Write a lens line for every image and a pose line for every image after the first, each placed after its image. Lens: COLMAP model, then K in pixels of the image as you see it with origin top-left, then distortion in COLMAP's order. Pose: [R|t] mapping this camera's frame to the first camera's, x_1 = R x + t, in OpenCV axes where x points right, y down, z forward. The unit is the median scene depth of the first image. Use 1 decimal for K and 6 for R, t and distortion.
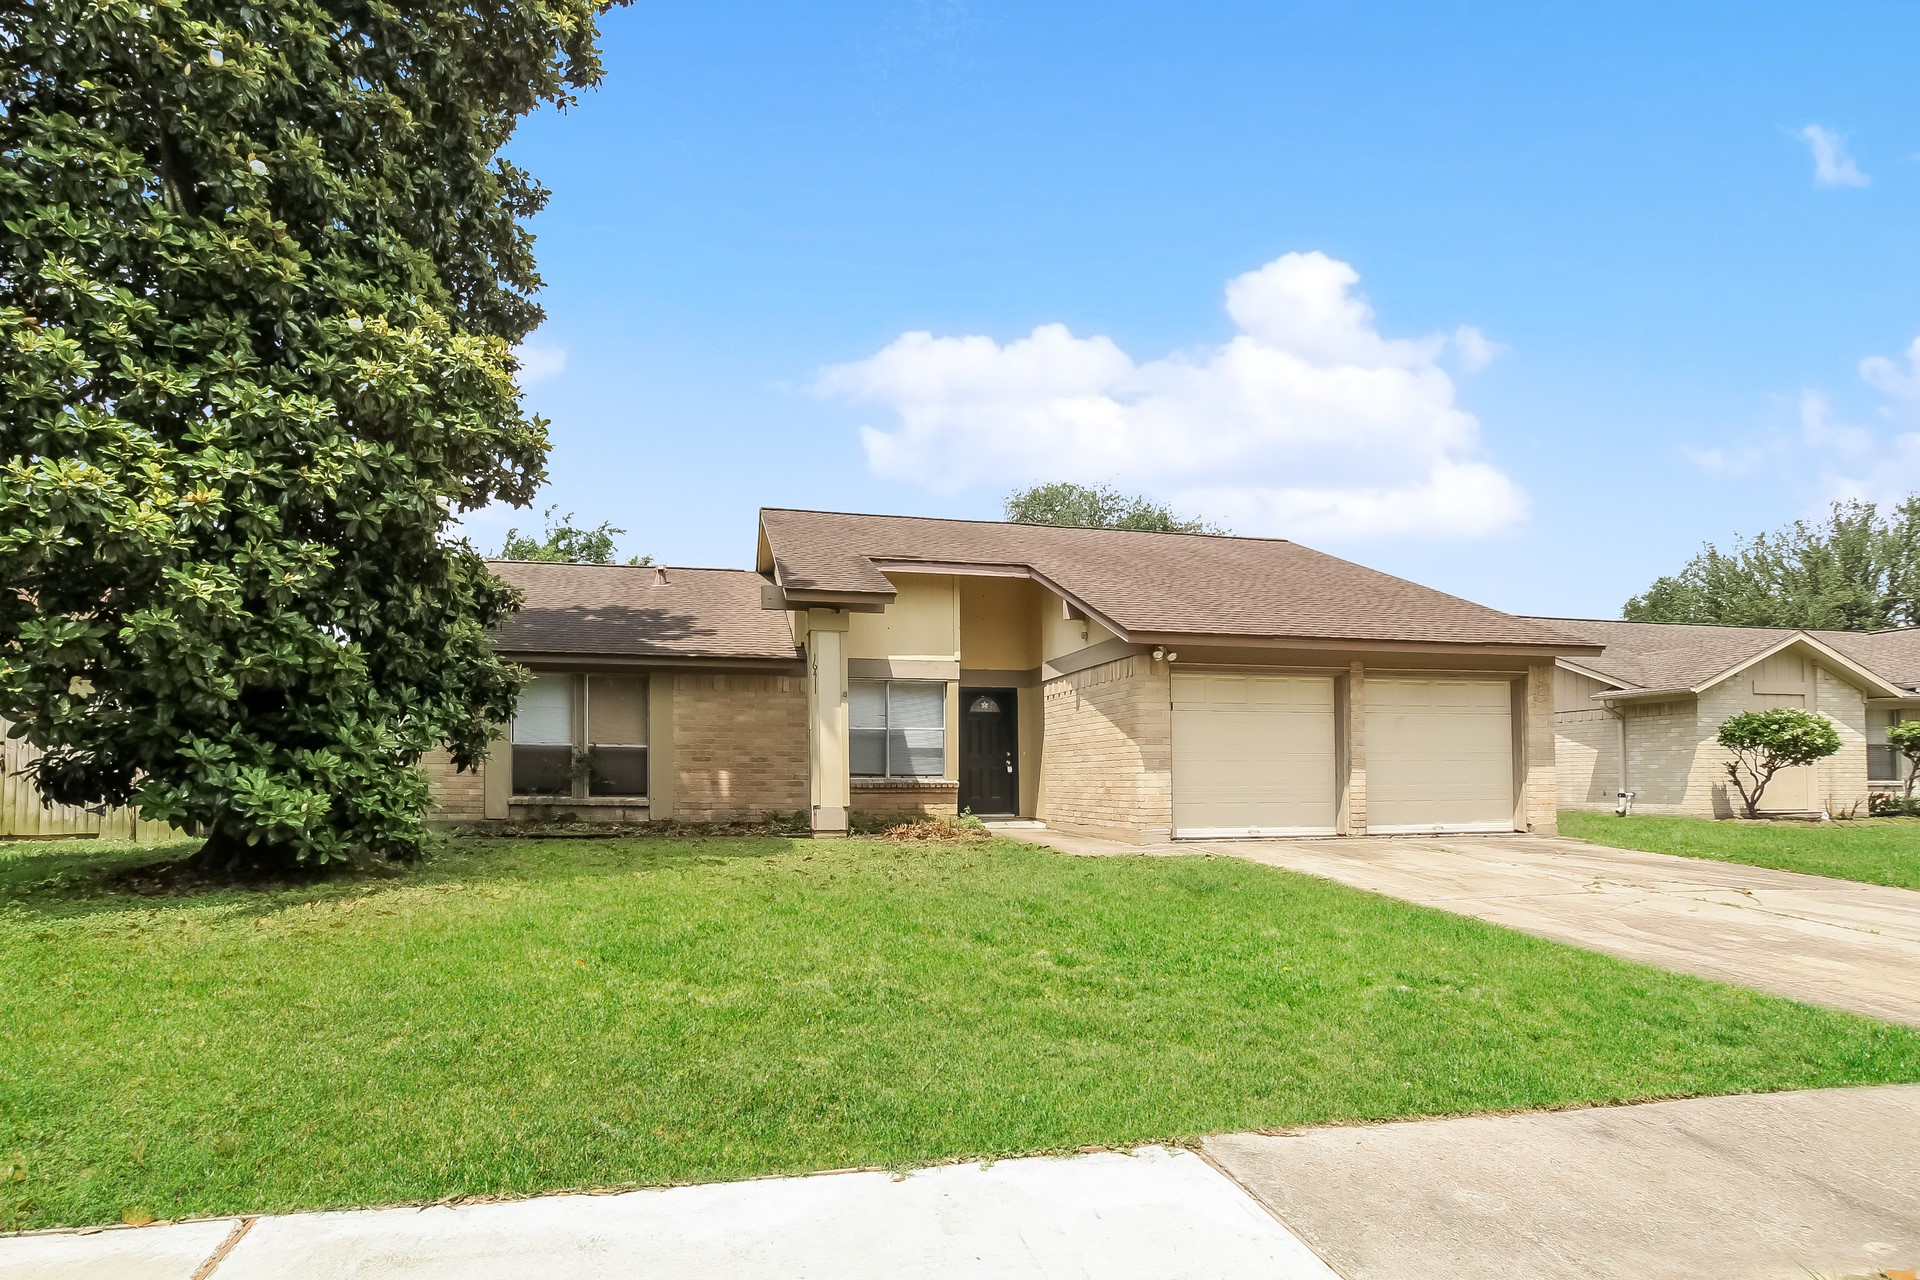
lens RADIAL K [[1017.3, 0, 955.7], [0, 1017.3, 682.1], [0, 0, 1]] dist [-0.074031, 0.038137]
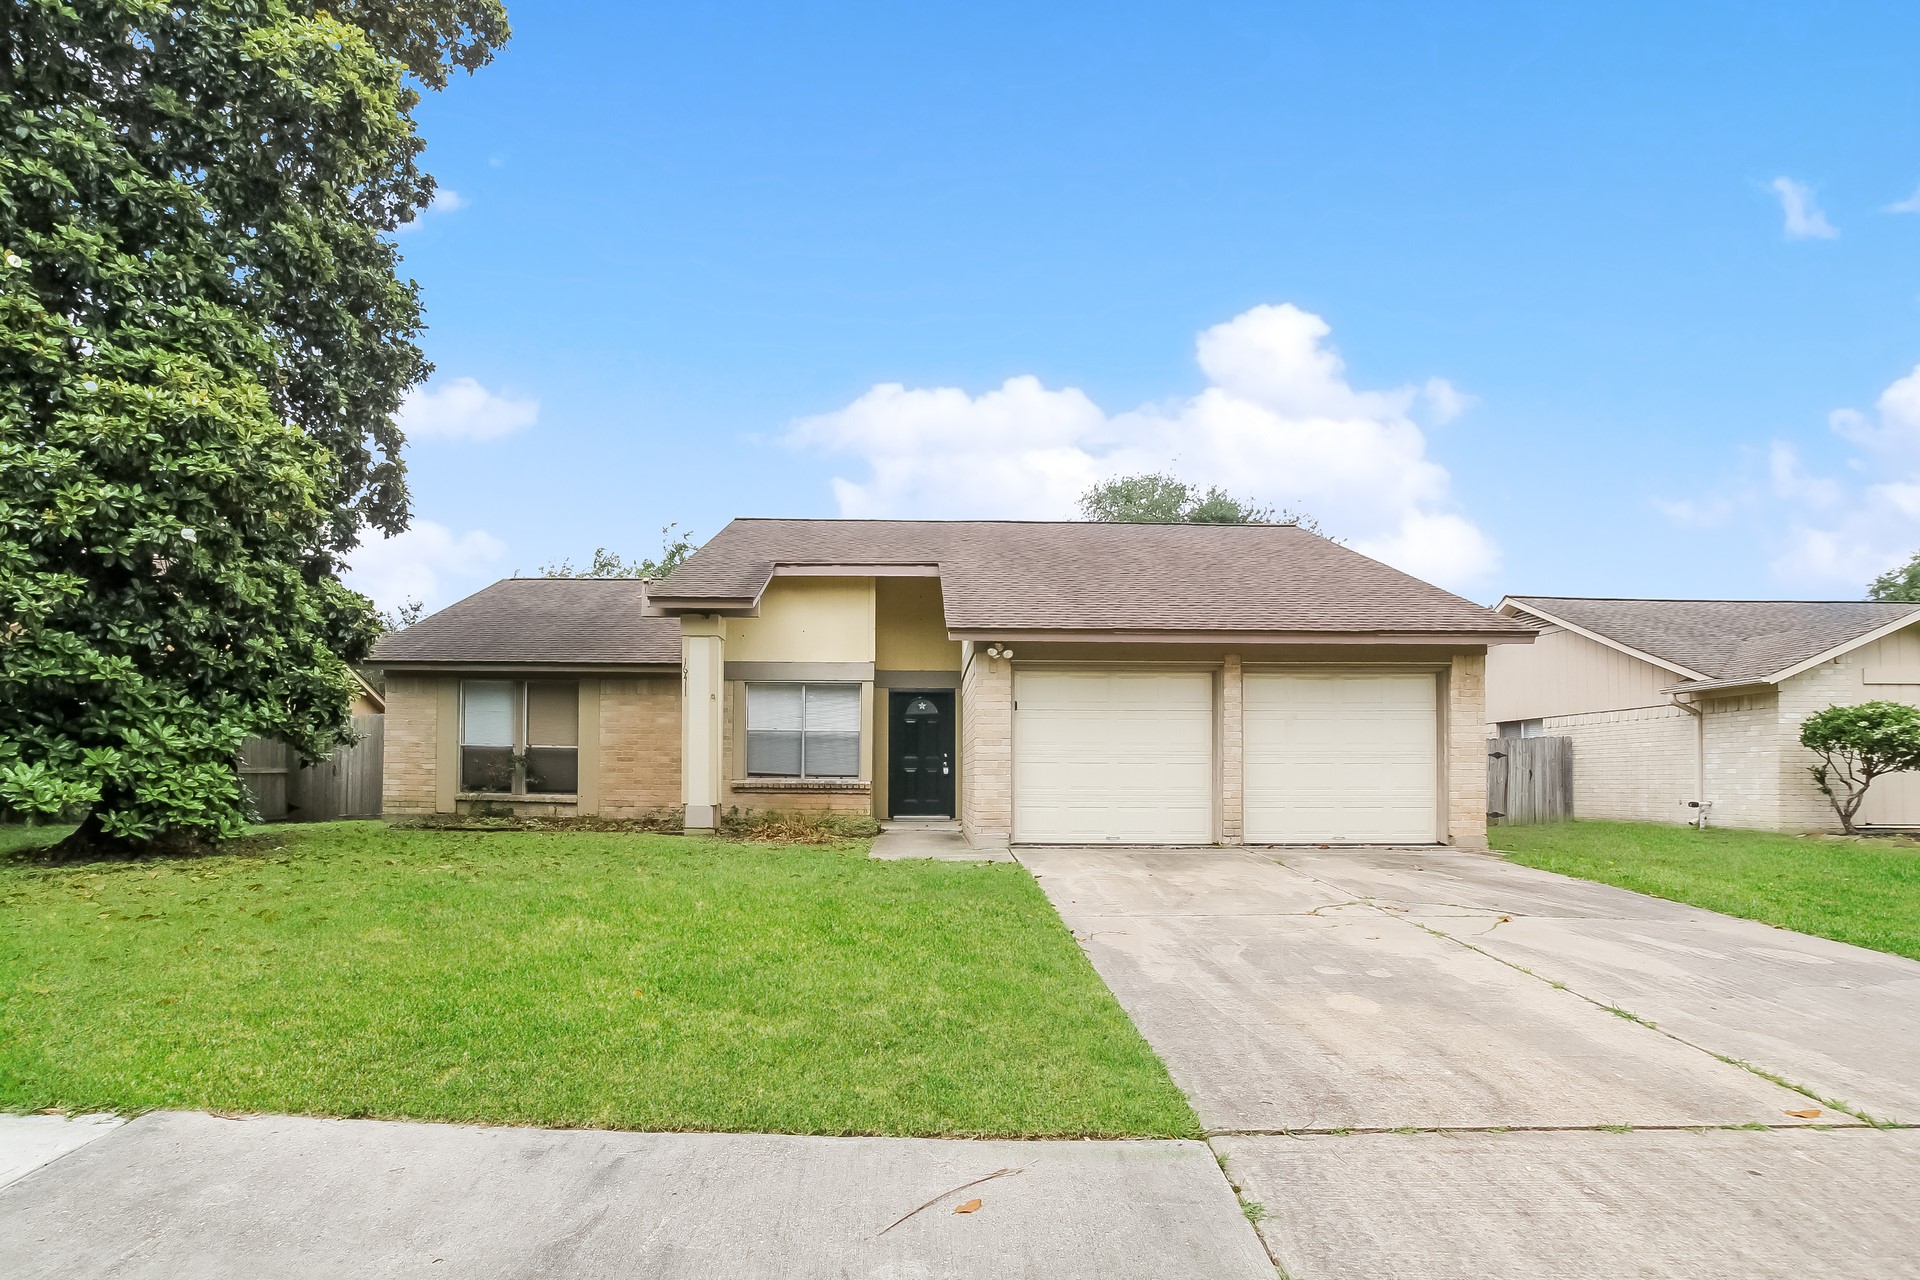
lens RADIAL K [[1017.3, 0, 955.7], [0, 1017.3, 682.1], [0, 0, 1]] dist [-0.074031, 0.038137]
pose [[0.976863, -0.014317, -0.213387, 0.318765], [0.013710, 0.999897, -0.004326, 0.004554], [0.213427, 0.001301, 0.976958, 0.040575]]
